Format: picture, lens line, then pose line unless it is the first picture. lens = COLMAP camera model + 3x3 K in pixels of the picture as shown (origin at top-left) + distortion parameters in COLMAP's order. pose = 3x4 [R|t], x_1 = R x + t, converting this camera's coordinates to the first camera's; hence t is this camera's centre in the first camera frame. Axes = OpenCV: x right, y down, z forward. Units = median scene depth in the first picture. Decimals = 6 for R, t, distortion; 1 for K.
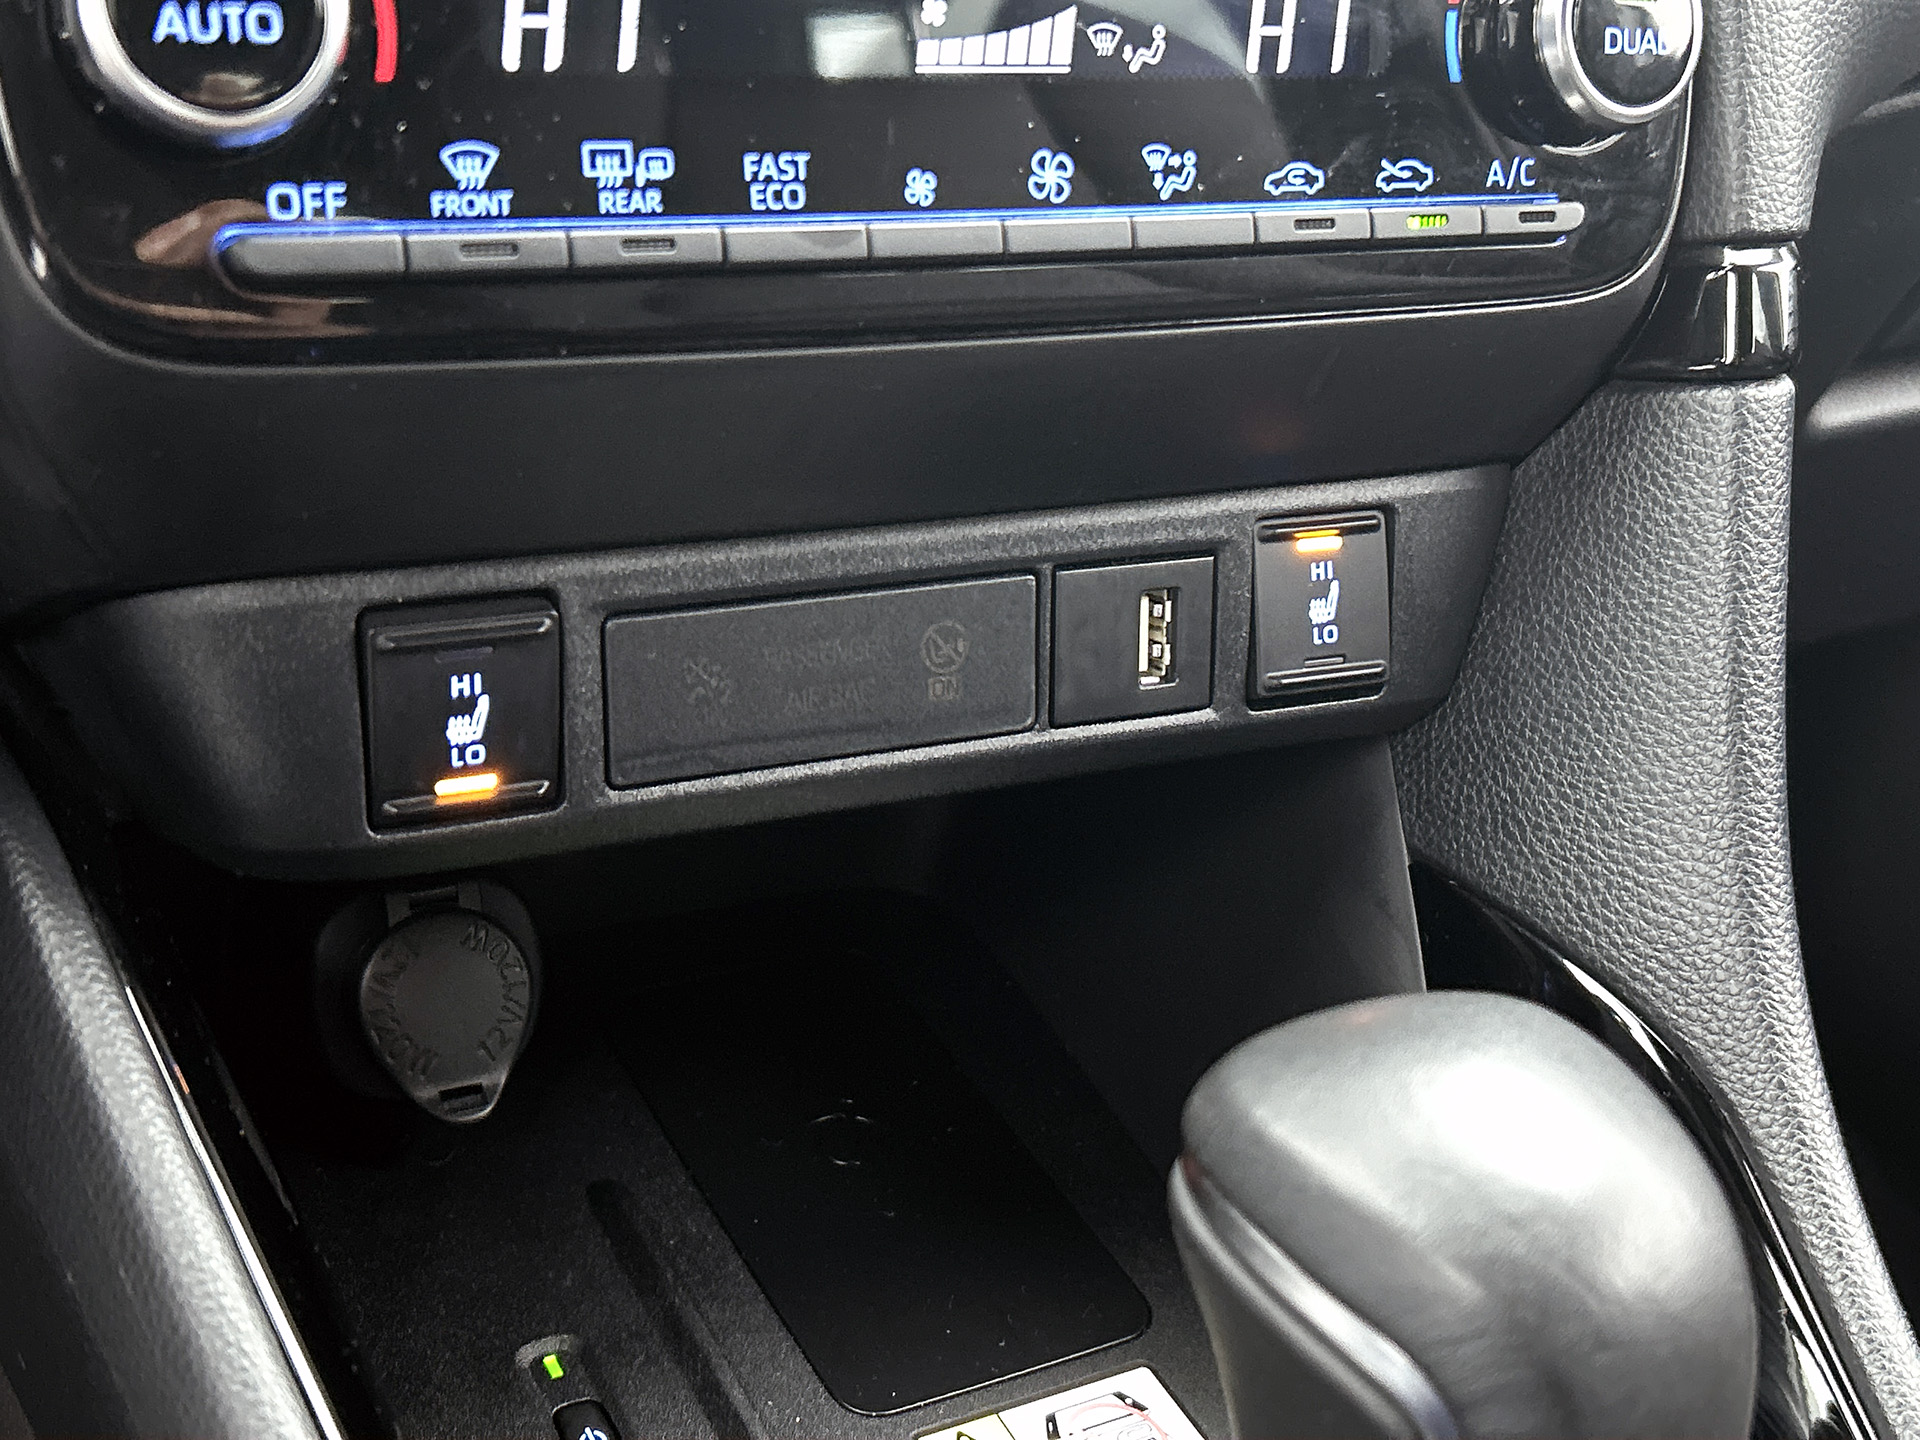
lens RADIAL K [[2355.6, 0, 952.3], [0, 2355.6, 718.8], [0, 0, 1]] dist [0.043825, 0.000000]
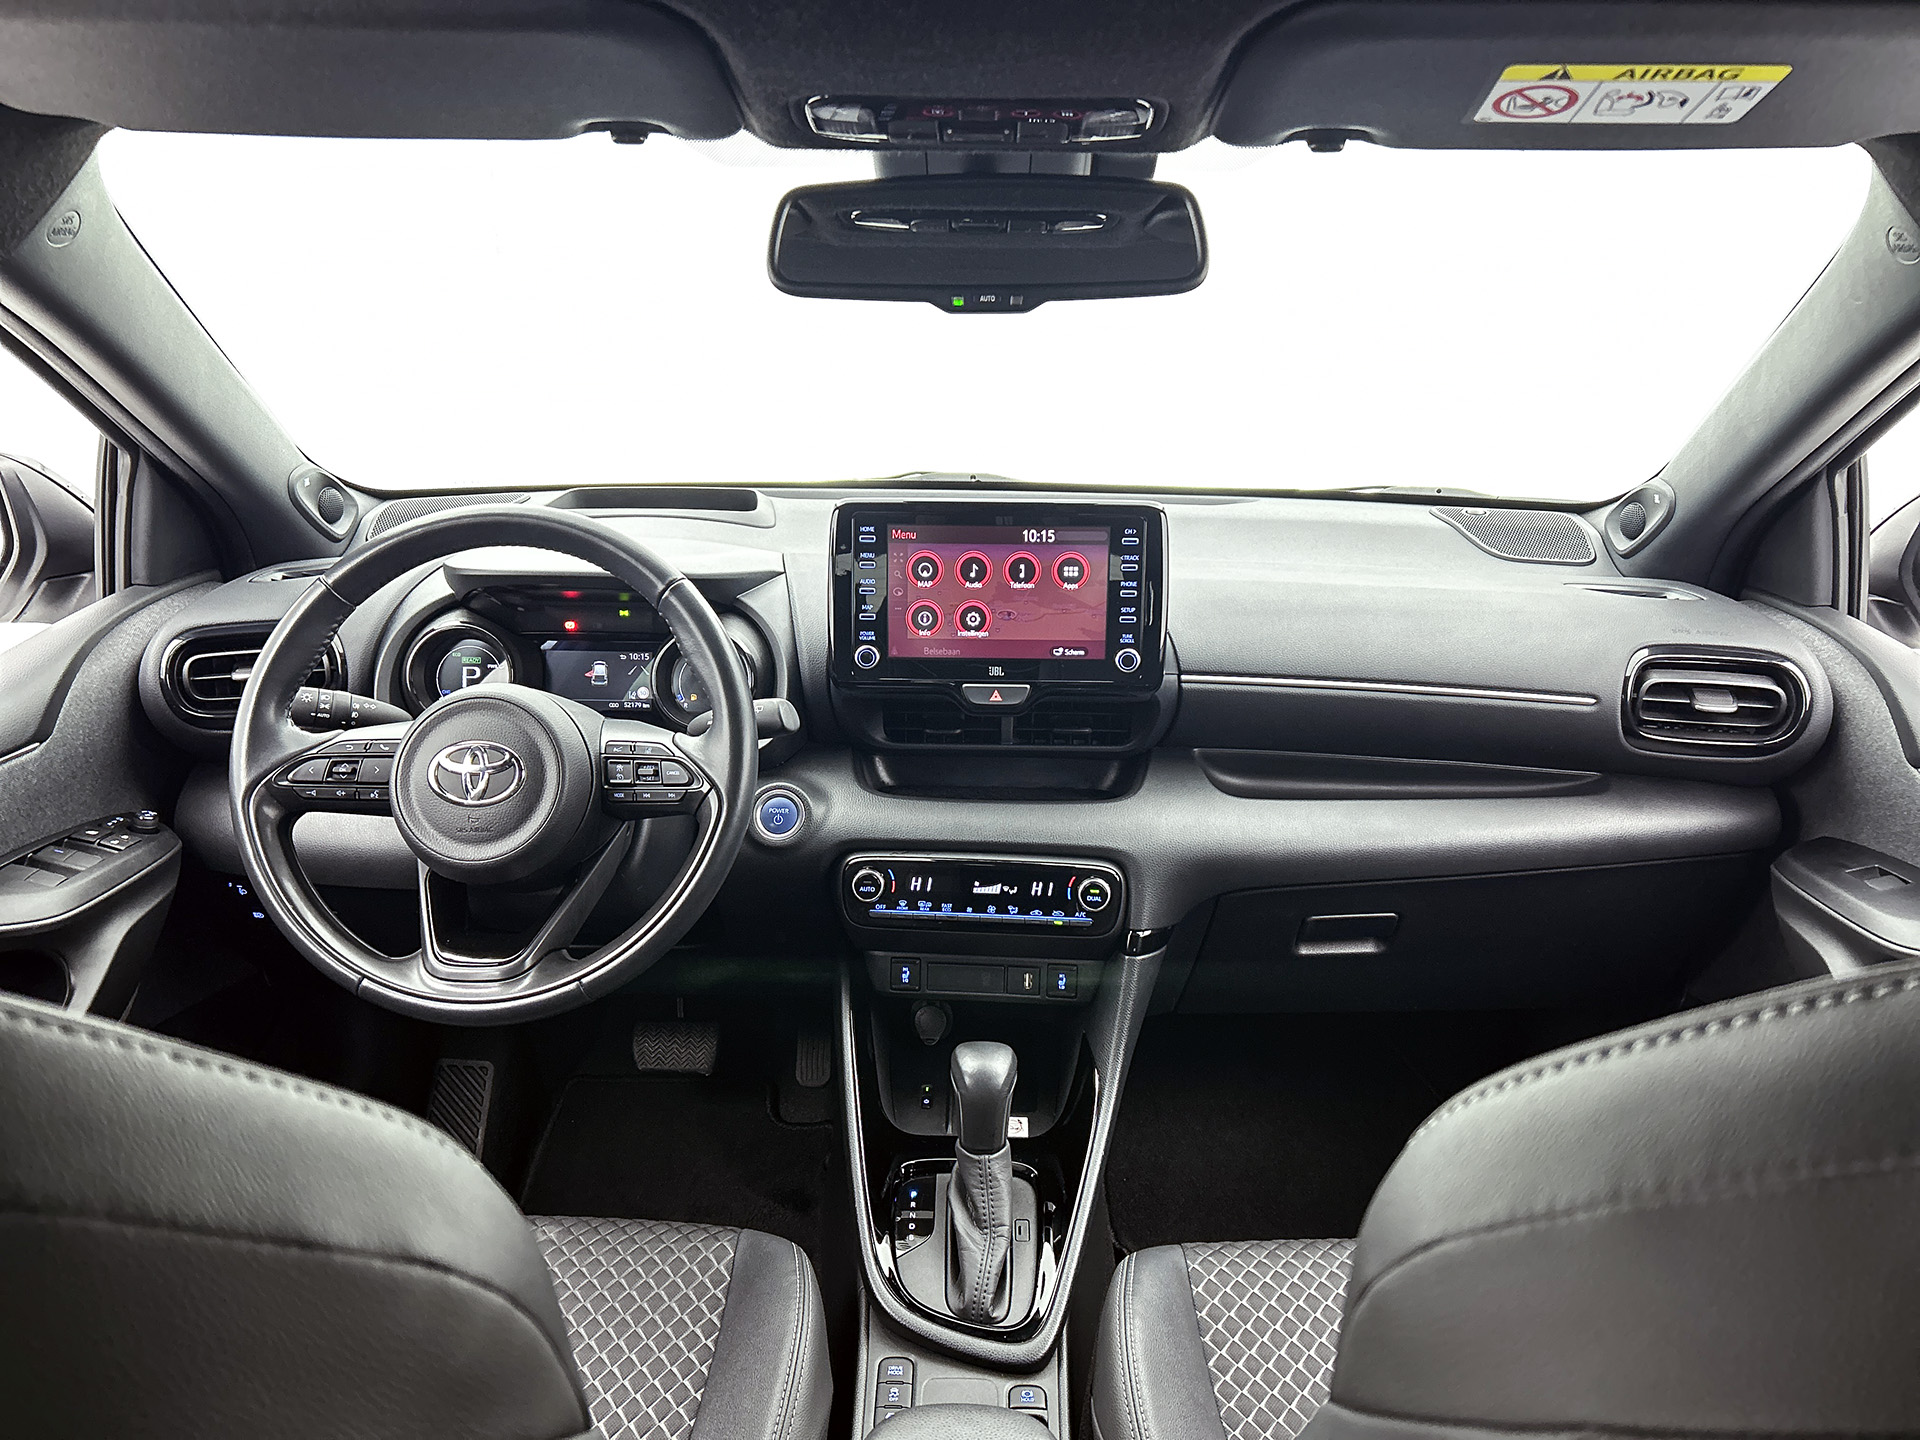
lens RADIAL K [[1449.7, 0, 989.5], [0, 1449.7, 742.3], [0, 0, 1]] dist [0.035261, -0.051264]
pose [[0.862716, 0.104189, -0.494840, 1.743818], [-0.157036, 0.985364, -0.066311, -0.366983], [0.480688, 0.134915, 0.866451, -2.256726]]
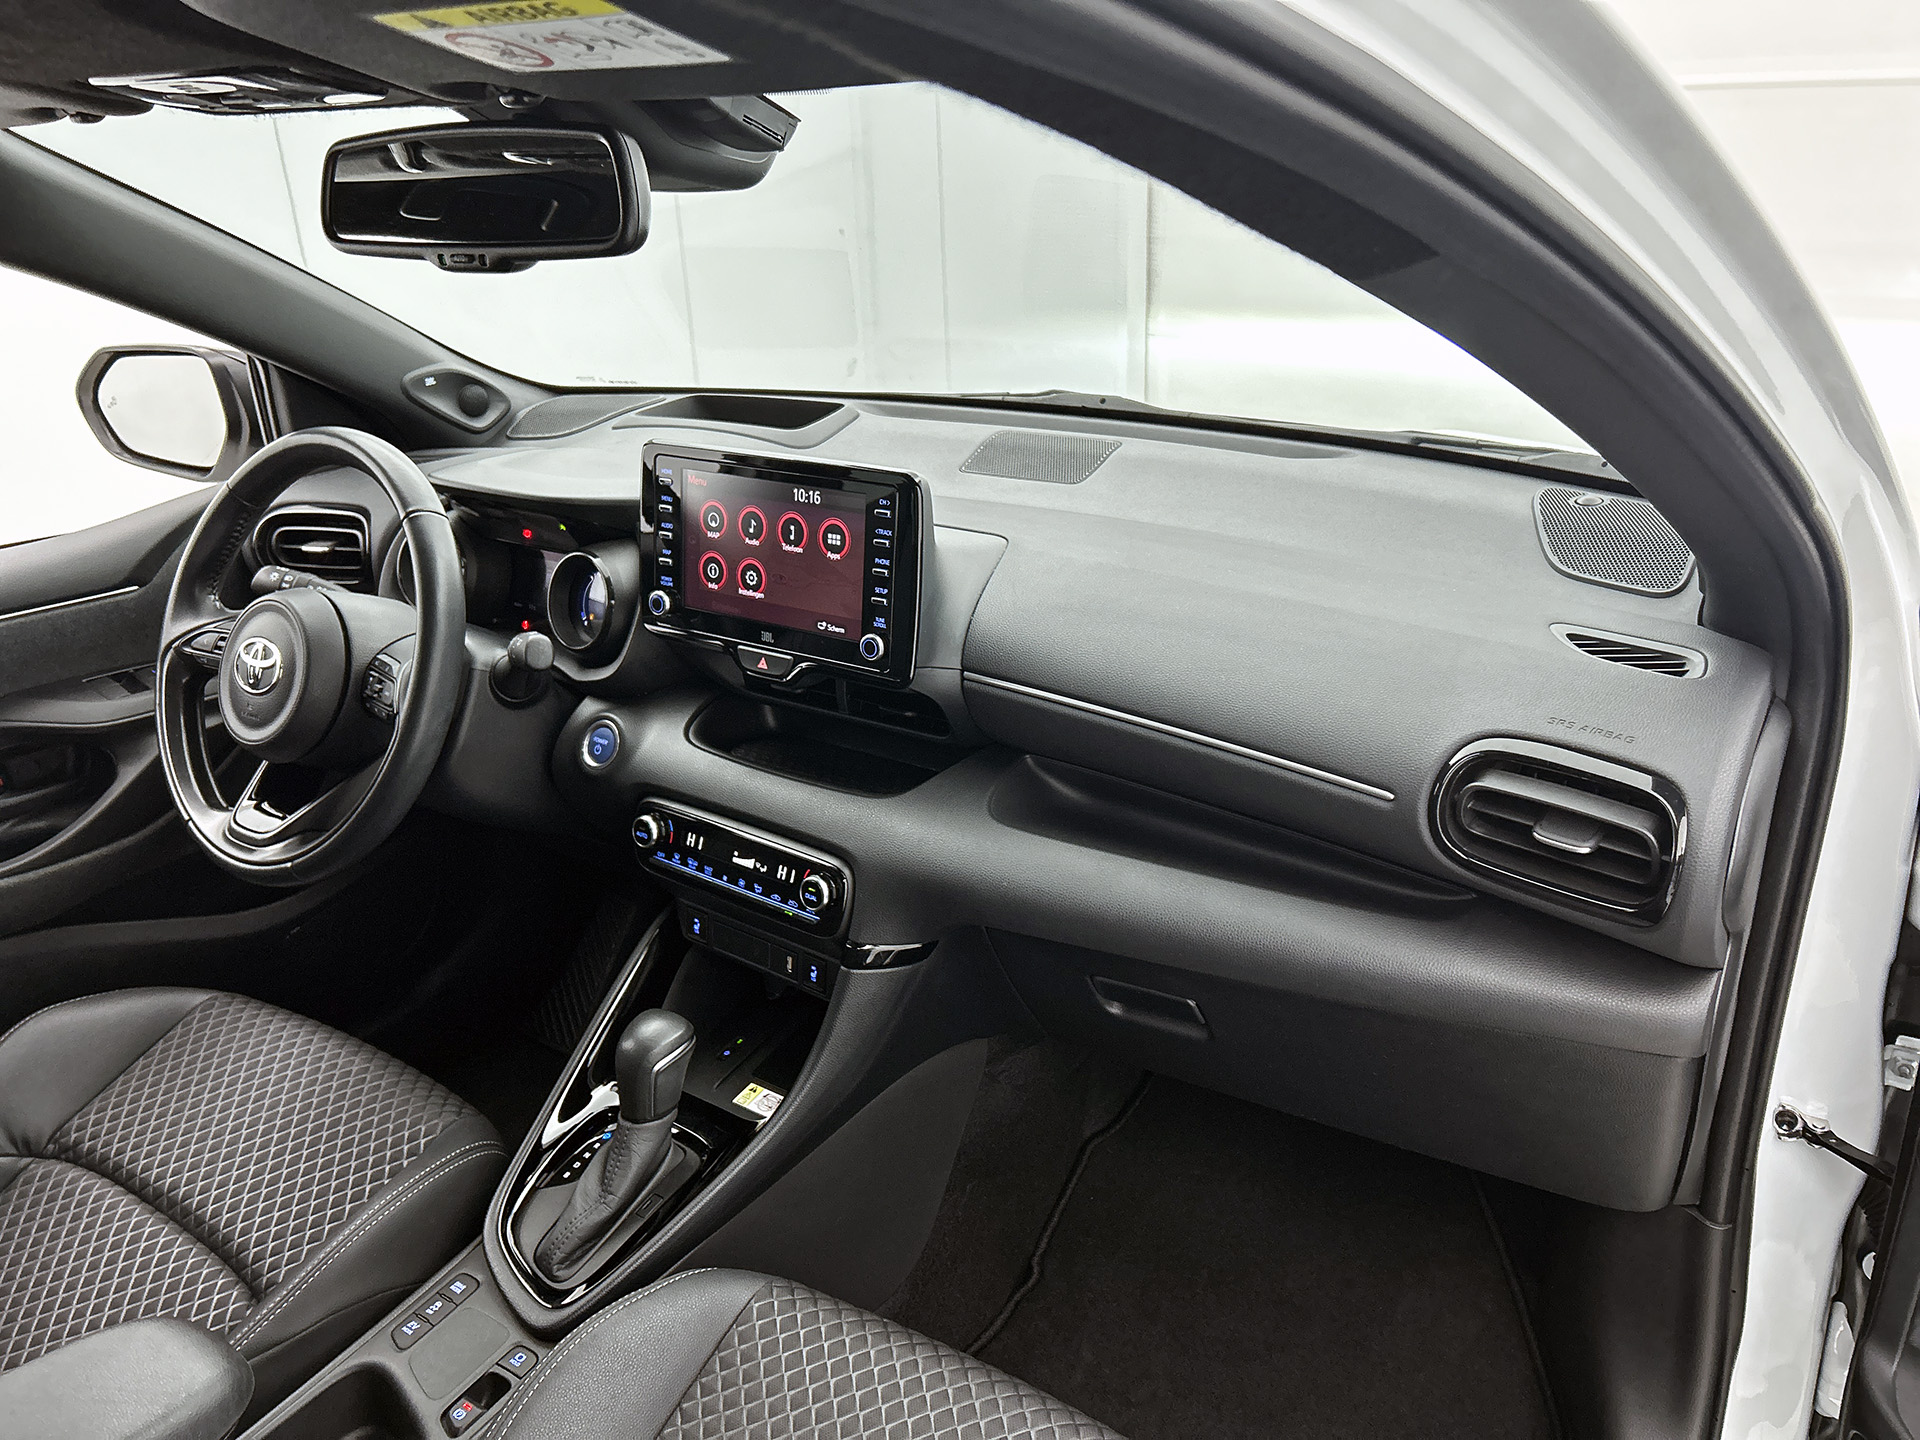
lens RADIAL K [[1449.7, 0, 1028.5], [0, 1449.7, 726.1], [0, 0, 1]] dist [0.035261, -0.051264]
pose [[0.458973, 0.274074, -0.845119, 3.104769], [-0.295134, 0.944245, 0.145937, -1.238187], [0.837997, 0.182443, 0.514272, -0.374760]]
